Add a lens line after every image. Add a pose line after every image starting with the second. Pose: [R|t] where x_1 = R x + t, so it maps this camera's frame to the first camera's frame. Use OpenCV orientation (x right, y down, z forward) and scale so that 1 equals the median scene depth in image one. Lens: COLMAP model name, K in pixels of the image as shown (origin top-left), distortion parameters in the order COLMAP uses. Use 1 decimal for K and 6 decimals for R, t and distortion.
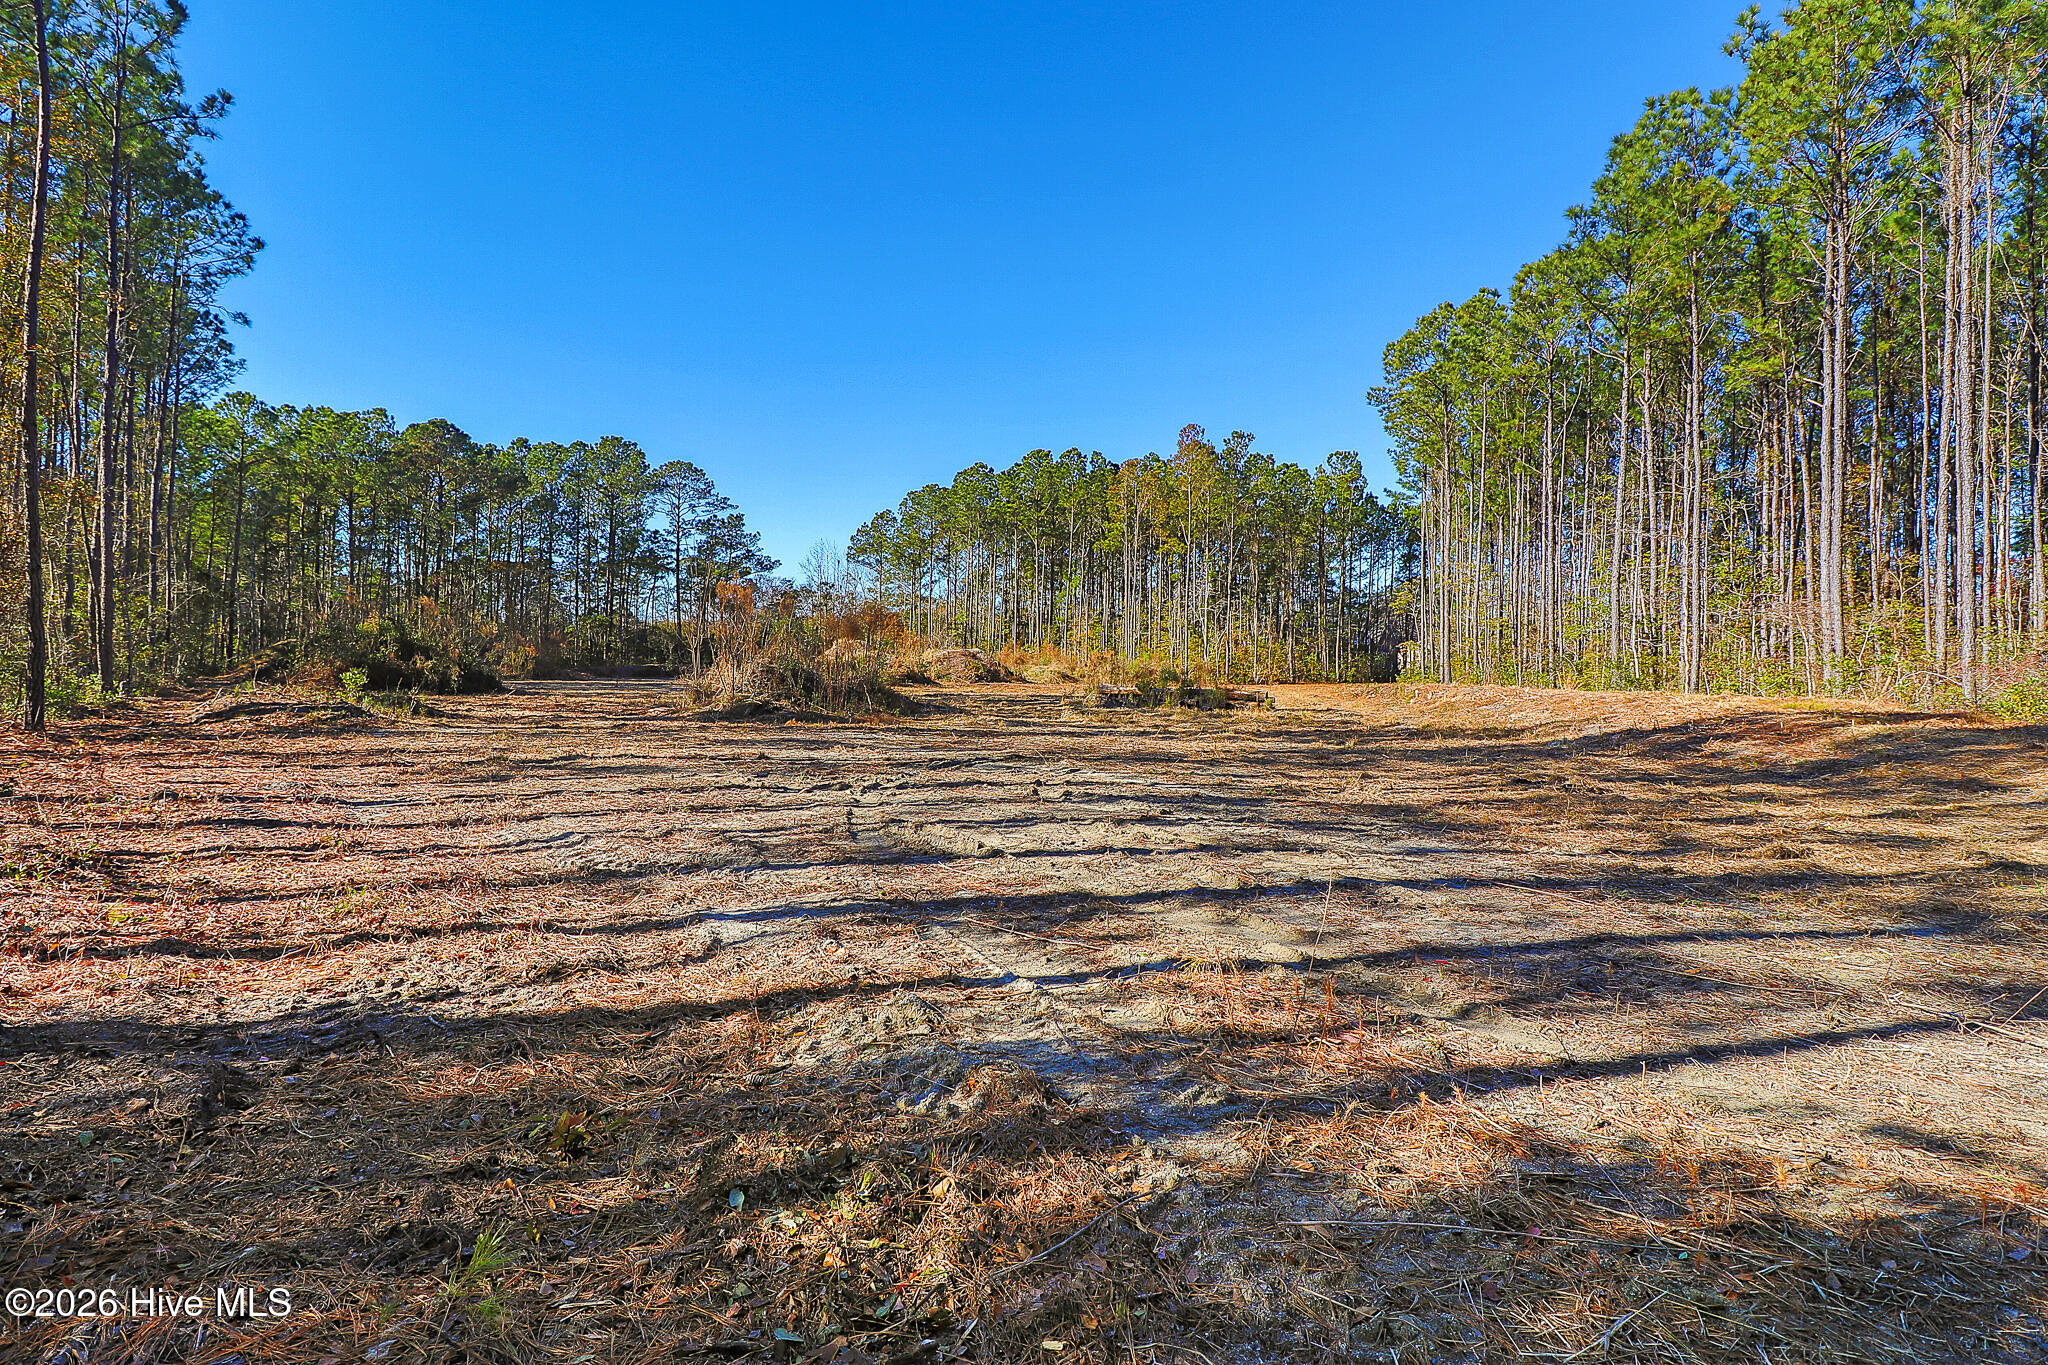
lens RADIAL K [[1049.2, 0, 1023.4], [0, 1049.2, 671.3], [0, 0, 1]] dist [-0.006317, -0.005454]
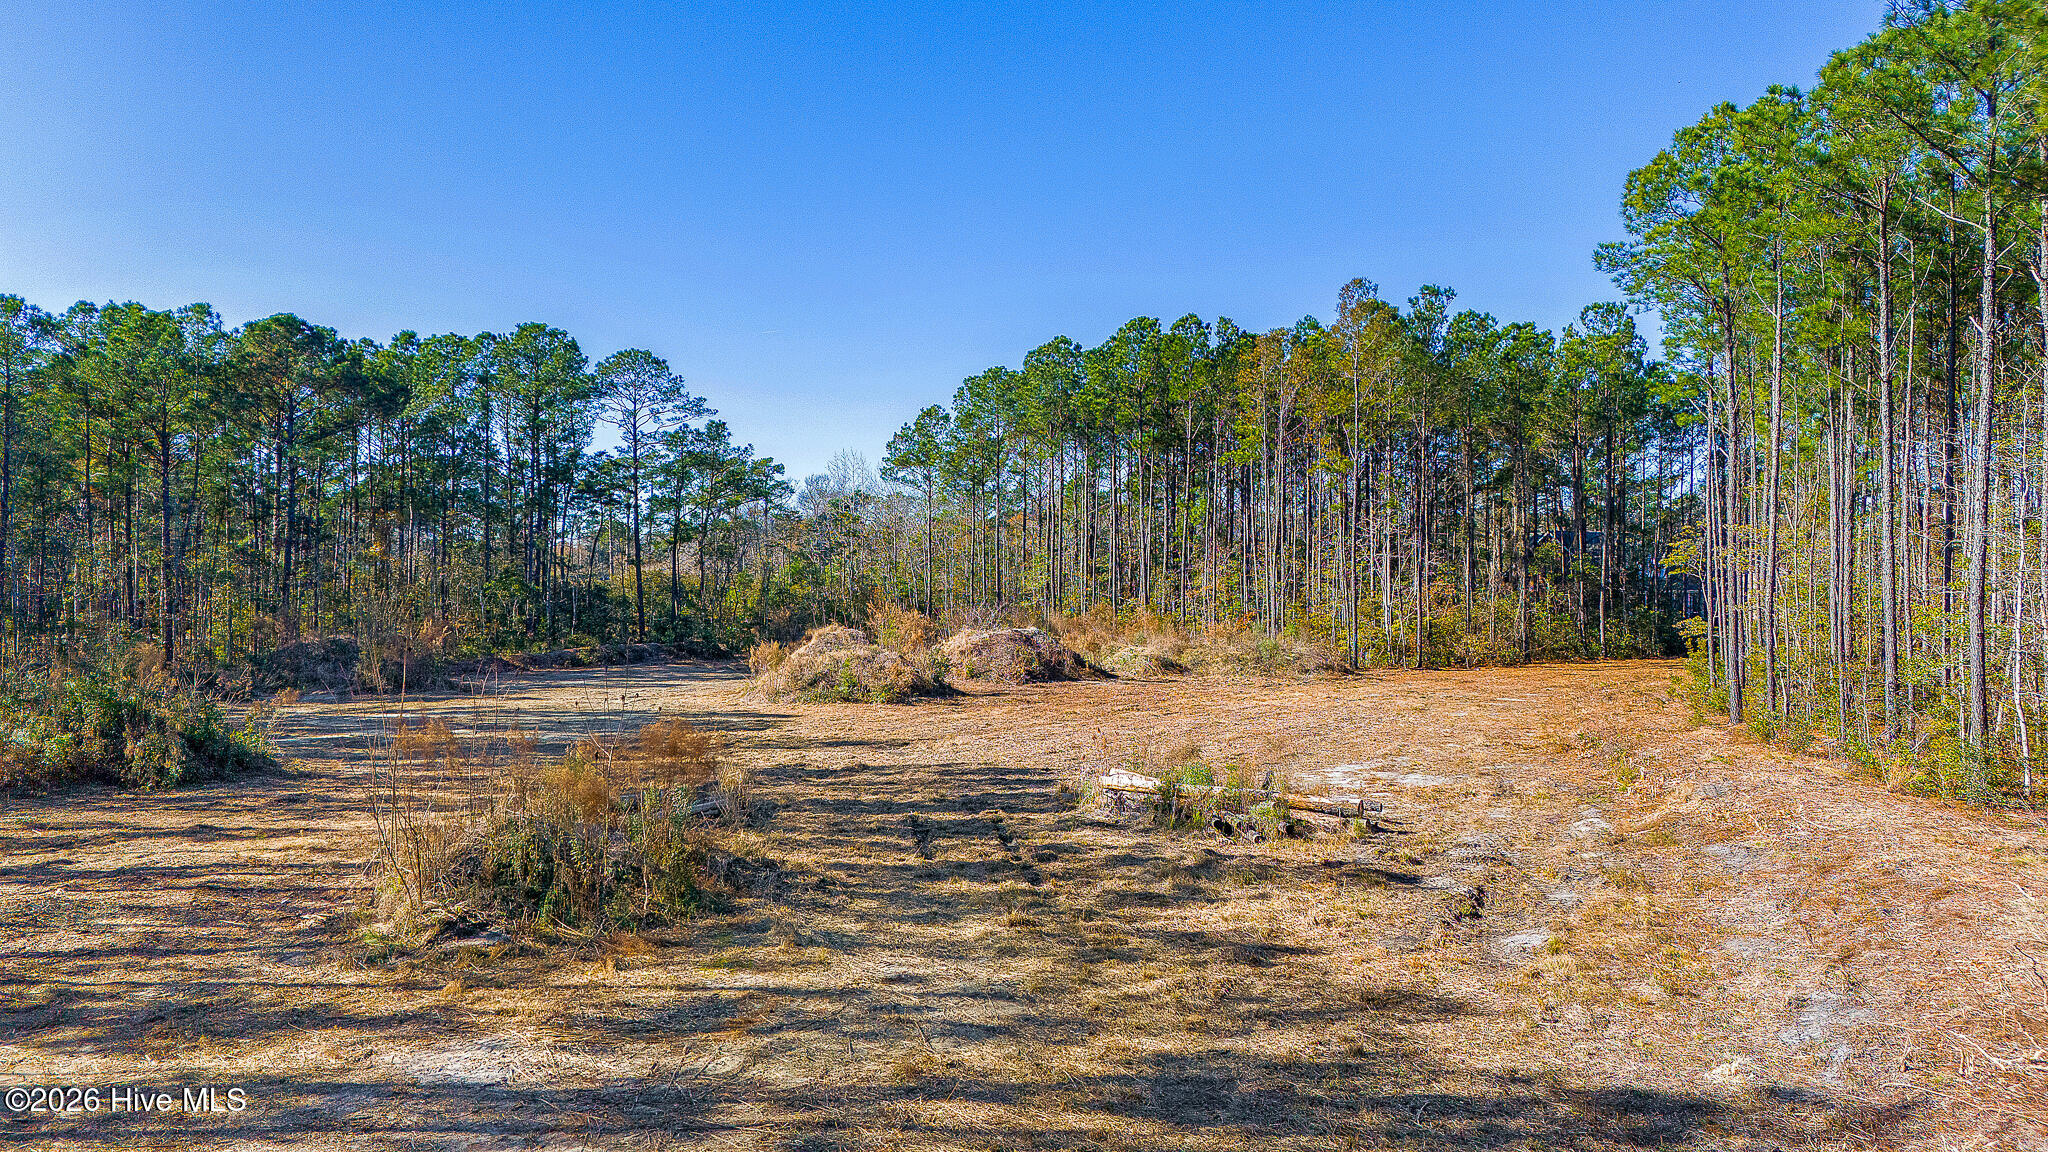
lens RADIAL K [[1483.2, 0, 1028.0], [0, 1483.2, 589.9], [0, 0, 1]] dist [0.050985, -0.033552]
pose [[0.993434, -0.017759, -0.113020, 0.049824], [0.018344, 0.999823, 0.004136, -0.041246], [0.112927, -0.006182, 0.993584, 0.034107]]
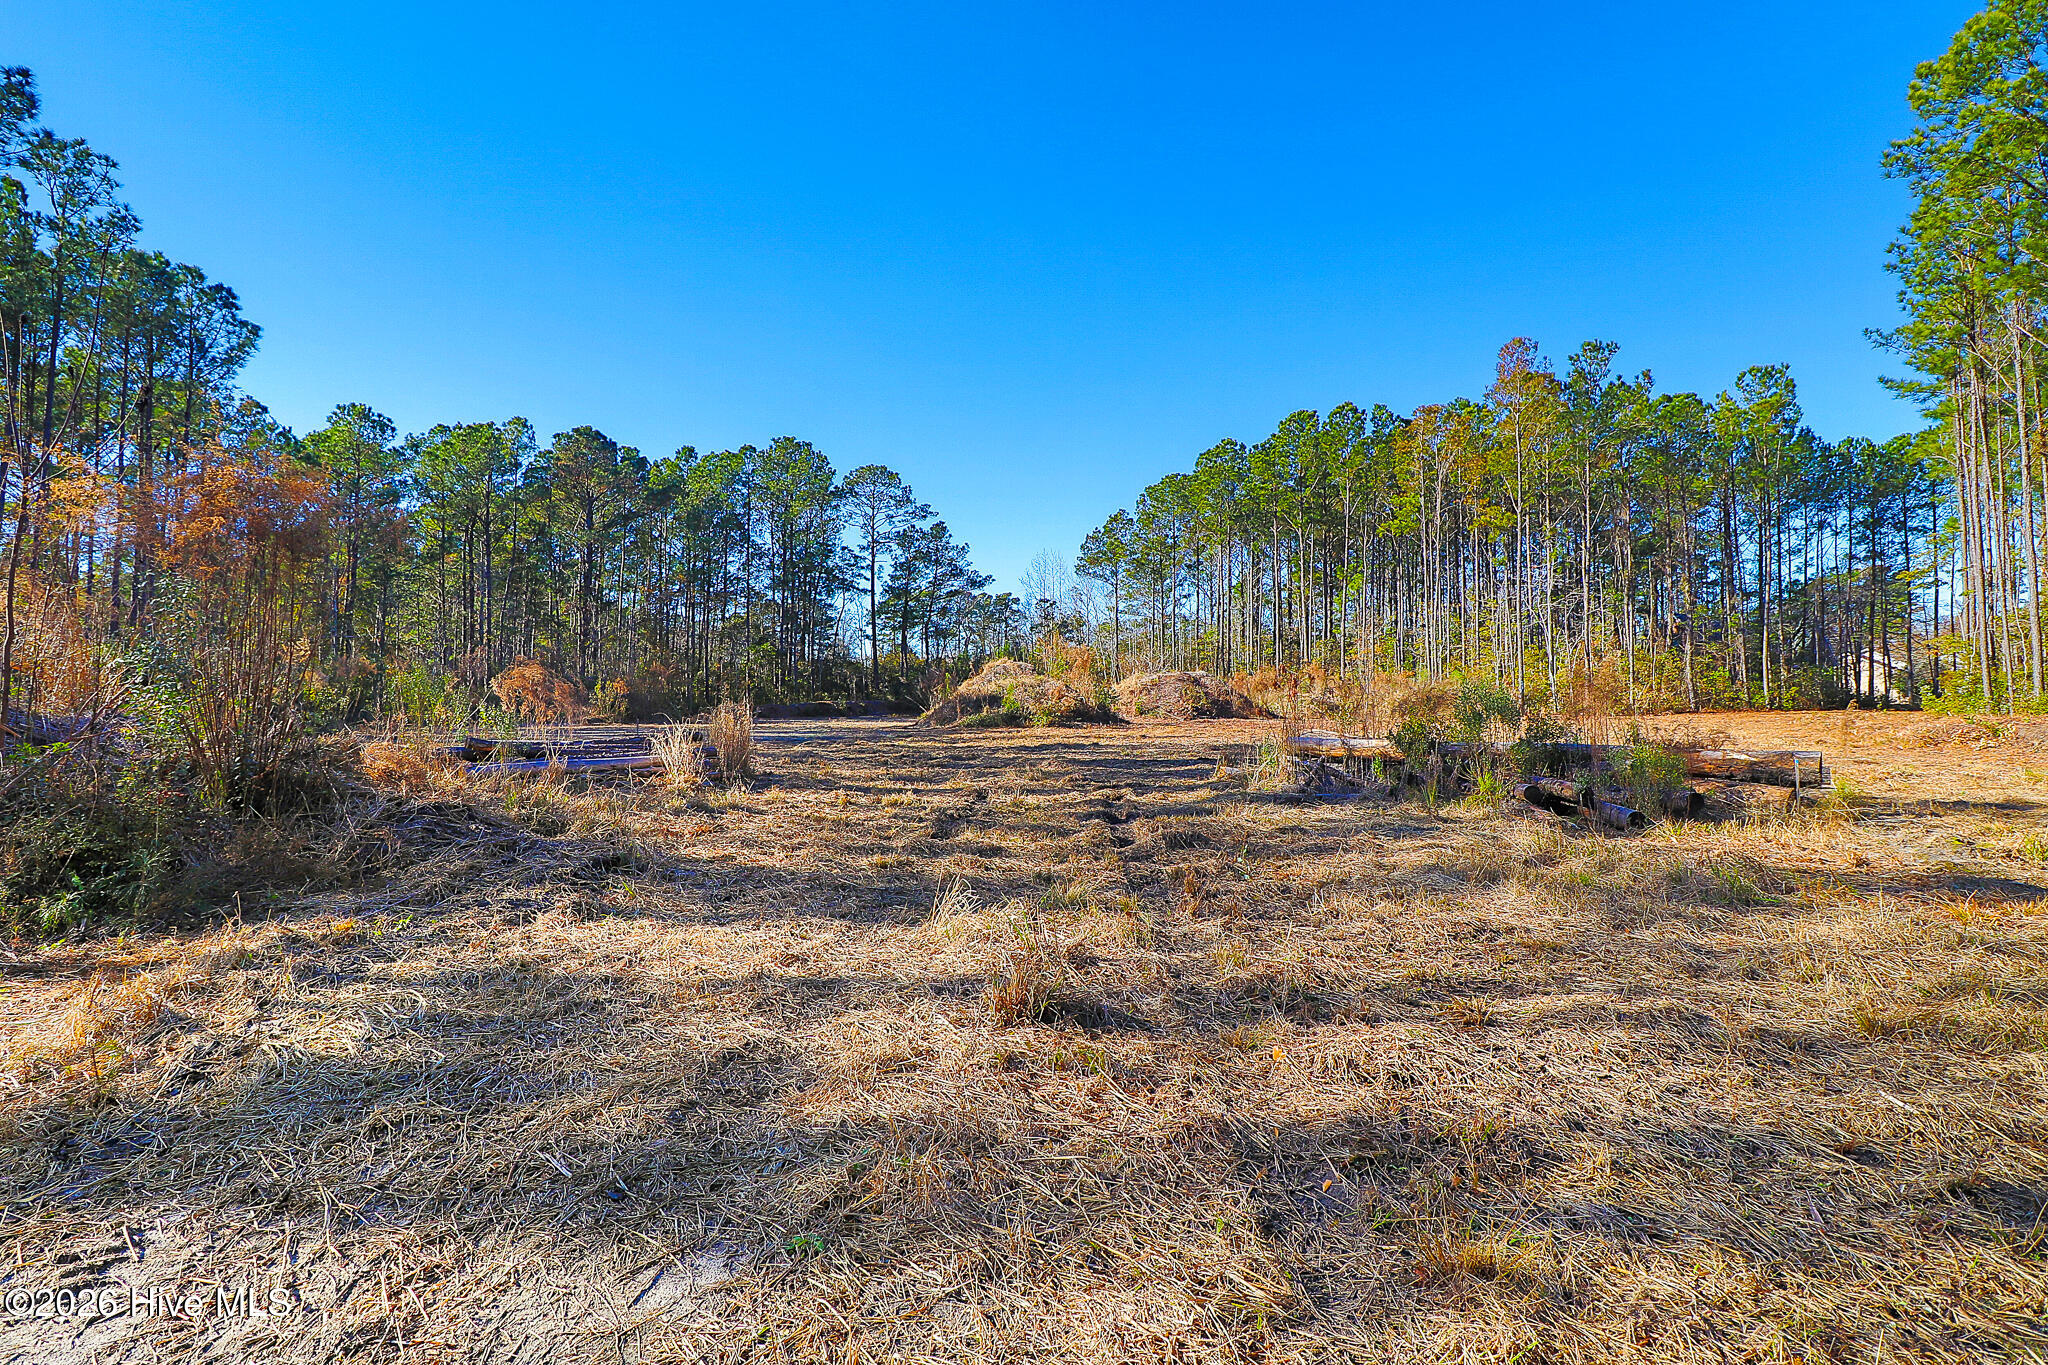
lens RADIAL K [[1049.2, 0, 1030.8], [0, 1049.2, 671.0], [0, 0, 1]] dist [-0.006317, -0.005454]
pose [[0.960966, -0.025912, -0.275449, 0.032848], [0.017170, 0.999271, -0.034103, 0.000512], [0.276132, 0.028042, 0.960711, 0.229706]]
